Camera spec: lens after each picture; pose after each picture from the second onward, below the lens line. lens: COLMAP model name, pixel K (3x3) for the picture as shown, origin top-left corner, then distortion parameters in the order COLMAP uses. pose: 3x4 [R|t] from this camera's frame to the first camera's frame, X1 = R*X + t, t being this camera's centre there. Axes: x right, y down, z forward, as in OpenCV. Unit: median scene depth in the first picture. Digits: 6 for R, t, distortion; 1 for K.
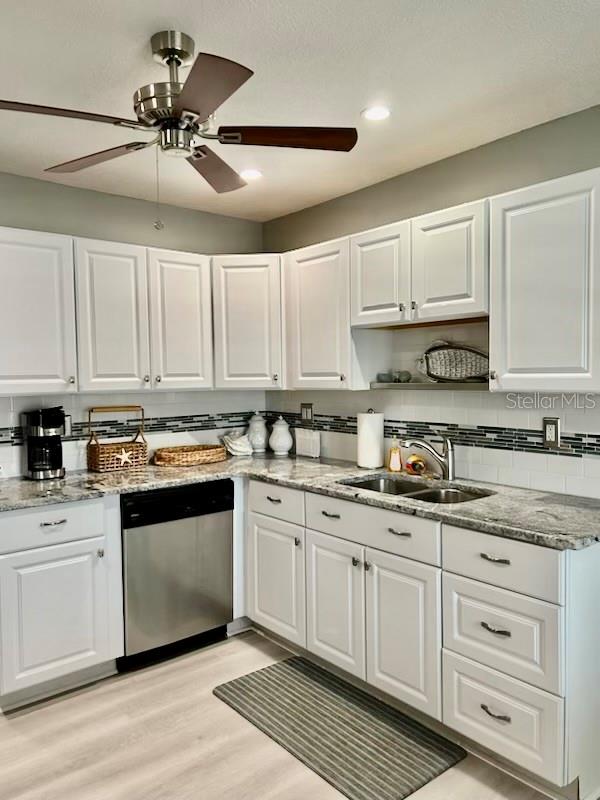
lens RADIAL K [[601.5, 0, 293.1], [0, 601.5, 403.4], [0, 0, 1]] dist [0.049426, -0.040729]
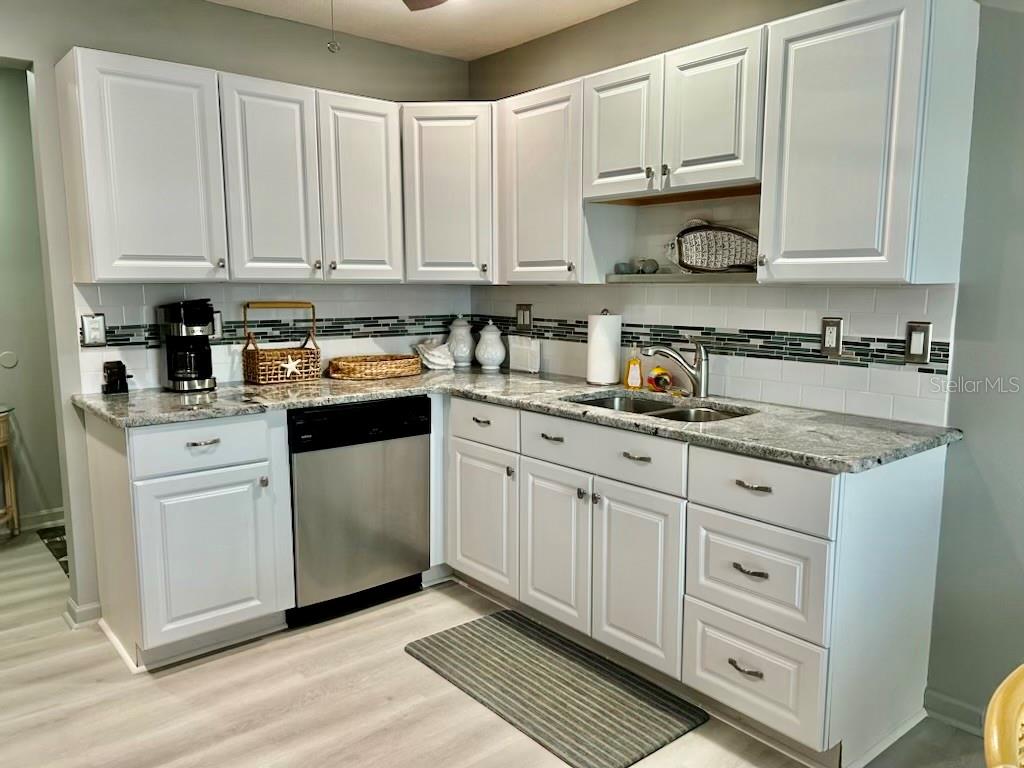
lens RADIAL K [[770.0, 0, 516.9], [0, 770.0, 398.2], [0, 0, 1]] dist [0.049426, -0.040729]
pose [[0.999804, 0.012007, 0.015711, -0.000908], [-0.013517, 0.994913, 0.099827, 0.030517], [-0.014432, -0.100020, 0.994881, -0.011024]]
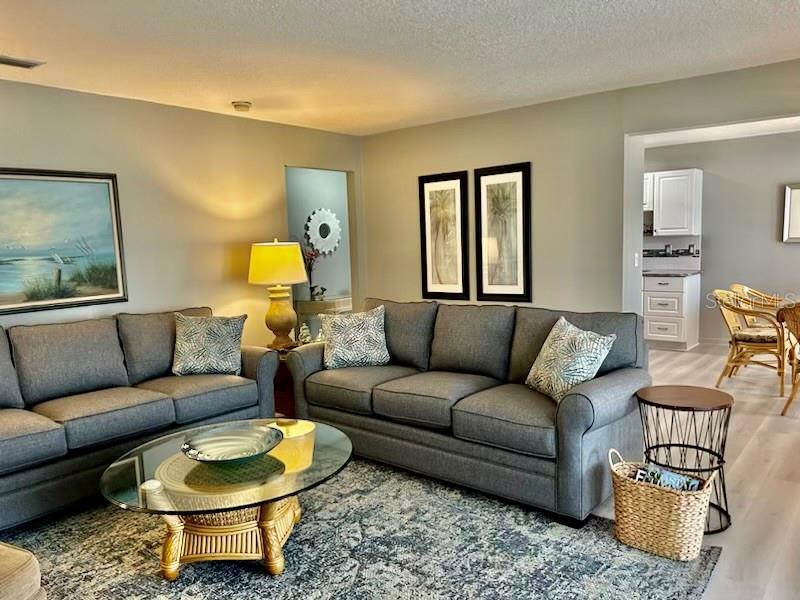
lens RADIAL K [[601.5, 0, 406.7], [0, 601.5, 304.3], [0, 0, 1]] dist [0.049426, -0.040729]
pose [[0.980111, -0.038702, 0.194638, -1.339841], [0.028383, 0.998053, 0.055531, 0.105810], [-0.196408, -0.048902, 0.979302, -1.582056]]
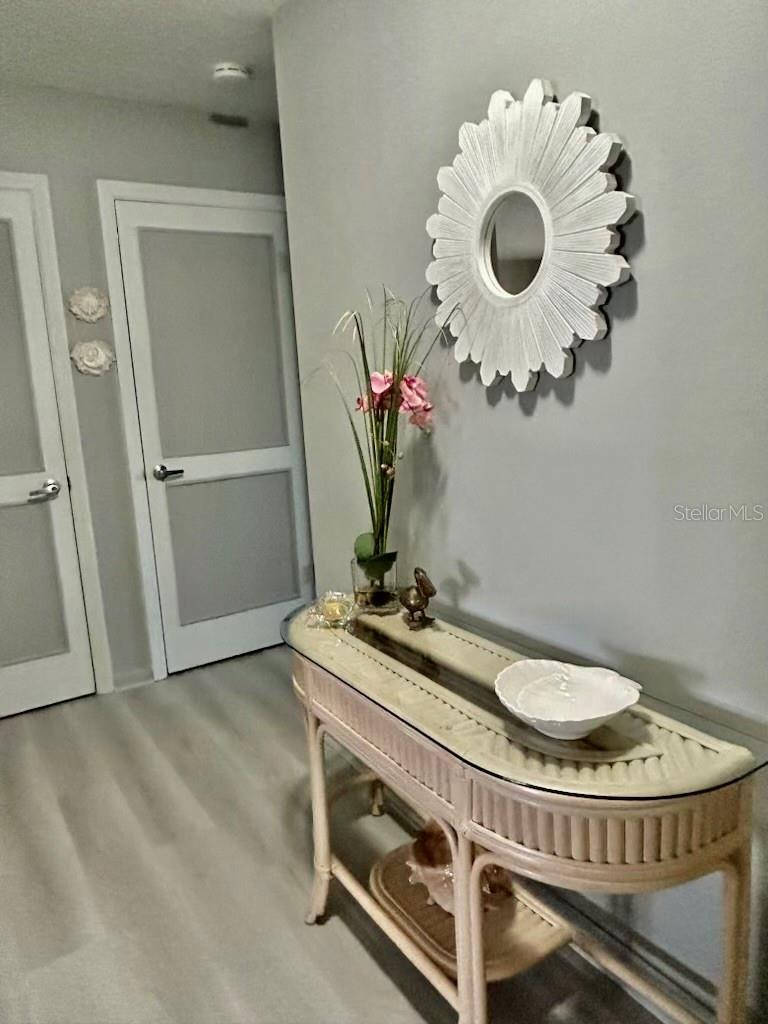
lens RADIAL K [[729.0, 0, 384.4], [0, 729.0, 509.2], [0, 0, 1]] dist [-0.009308, -0.000617]
pose [[-0.109466, 0.202280, -0.973191, -0.555415], [0.007341, 0.979212, 0.202705, -0.012096], [0.993963, 0.015046, -0.108675, 1.317437]]
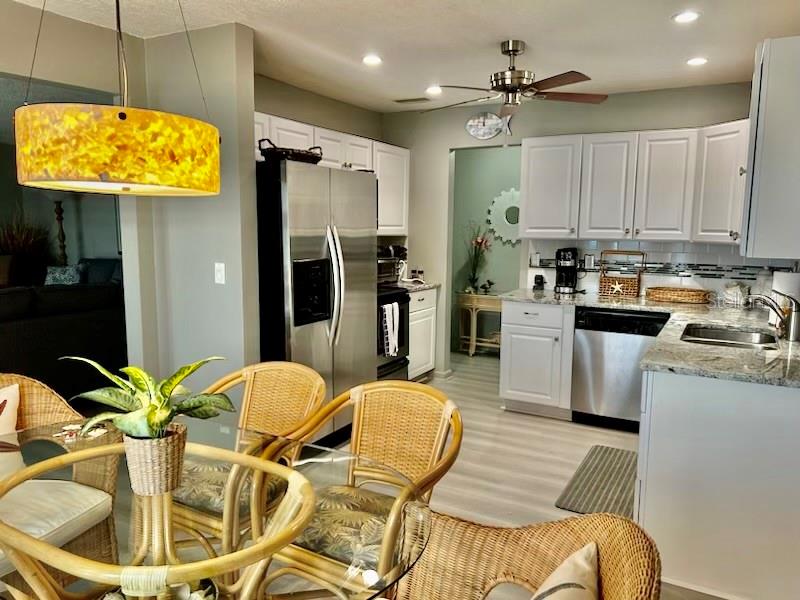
lens RADIAL K [[601.5, 0, 400.2], [0, 601.5, 305.6], [0, 0, 1]] dist [0.049426, -0.040729]
pose [[0.367238, 0.143944, -0.918921, 0.990099], [-0.063673, 0.989525, 0.129558, -0.022172], [0.927945, 0.010932, 0.372557, 0.013729]]
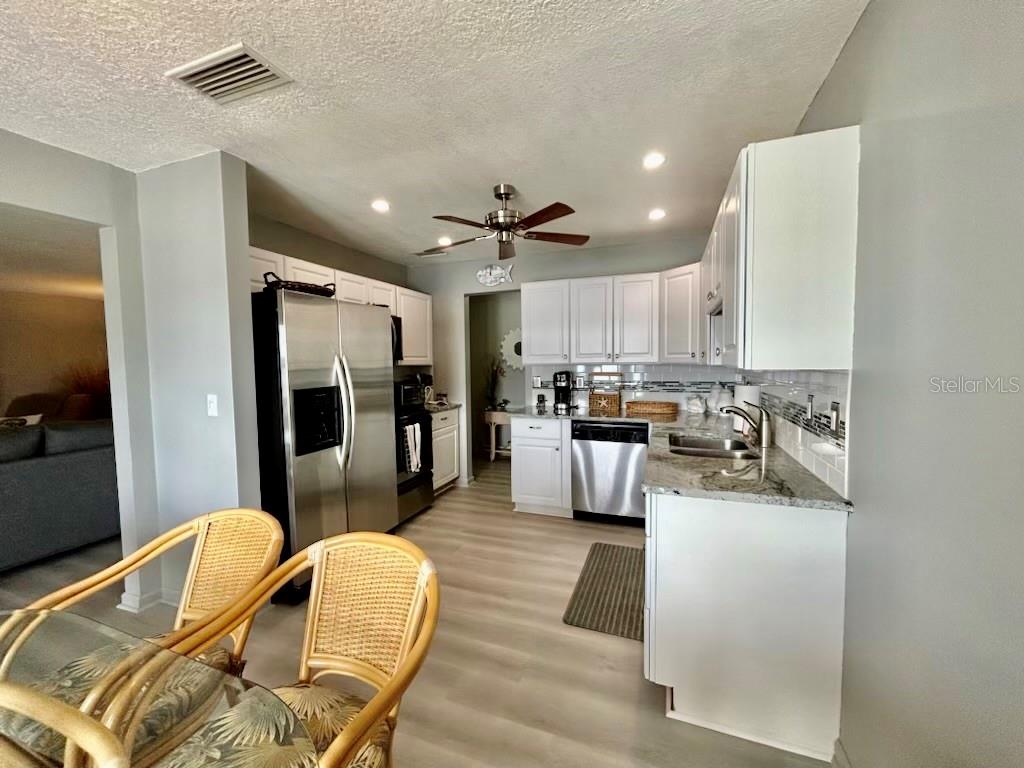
lens RADIAL K [[412.5, 0, 504.0], [0, 412.5, 387.8], [0, 0, 1]] dist [-0.008124, 0.000411]
pose [[0.485958, 0.064477, -0.871601, 0.705556], [-0.038134, 0.997890, 0.052558, -0.003424], [0.873150, 0.007697, 0.487391, 0.228059]]
